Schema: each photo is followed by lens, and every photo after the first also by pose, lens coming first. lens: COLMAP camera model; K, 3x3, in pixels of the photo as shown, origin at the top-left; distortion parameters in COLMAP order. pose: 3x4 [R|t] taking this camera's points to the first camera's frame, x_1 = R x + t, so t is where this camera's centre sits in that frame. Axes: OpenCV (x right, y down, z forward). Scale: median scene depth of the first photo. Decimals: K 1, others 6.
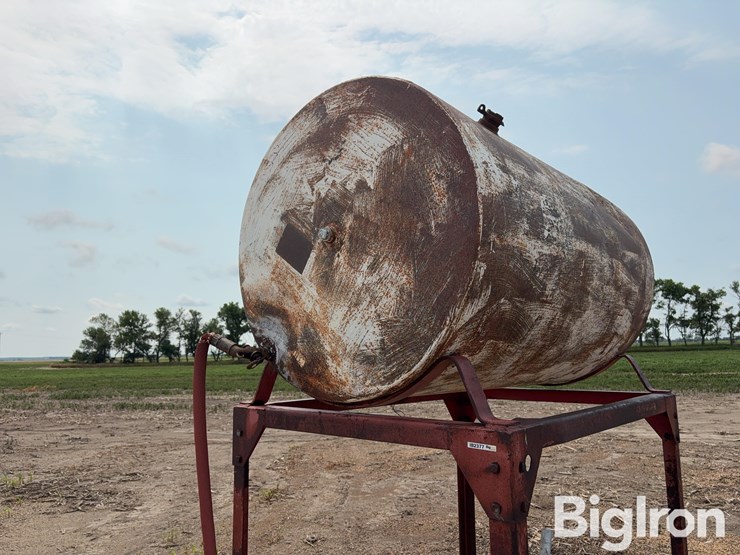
lens RADIAL K [[567.9, 0, 374.7], [0, 567.9, 283.6], [0, 0, 1]] dist [0.039157, -0.044094]
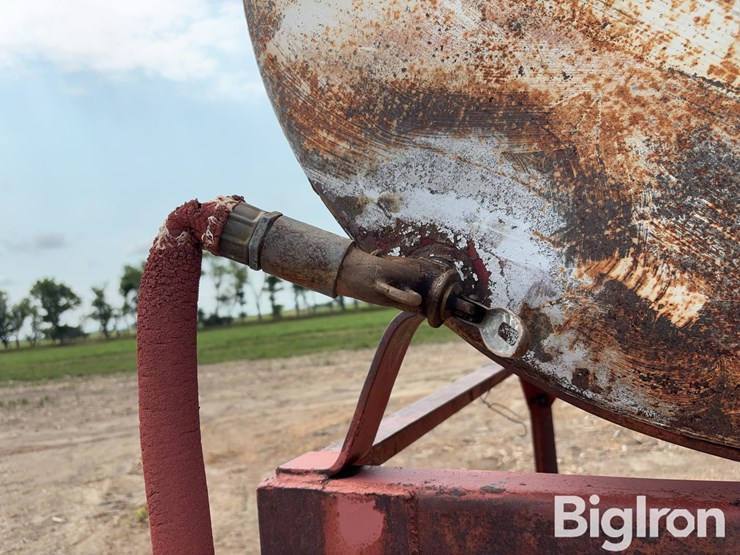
lens RADIAL K [[567.9, 0, 372.7], [0, 567.9, 286.4], [0, 0, 1]] dist [0.039157, -0.044094]
pose [[0.960856, -0.065578, 0.269175, -0.102415], [0.046687, 0.996014, 0.075999, 0.037167], [-0.273086, -0.060457, 0.960088, 0.278329]]
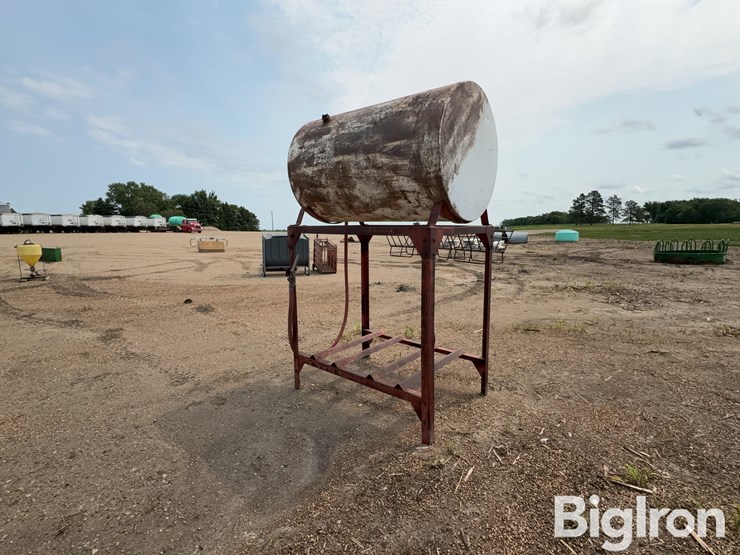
lens RADIAL K [[368.6, 0, 367.2], [0, 368.6, 276.5], [0, 0, 1]] dist [0.003529, 0.000035]
pose [[-0.003235, 0.153682, -0.988115, 0.727146], [0.127970, 0.980060, 0.152010, 0.073126], [0.991773, -0.125957, -0.022838, 0.406073]]
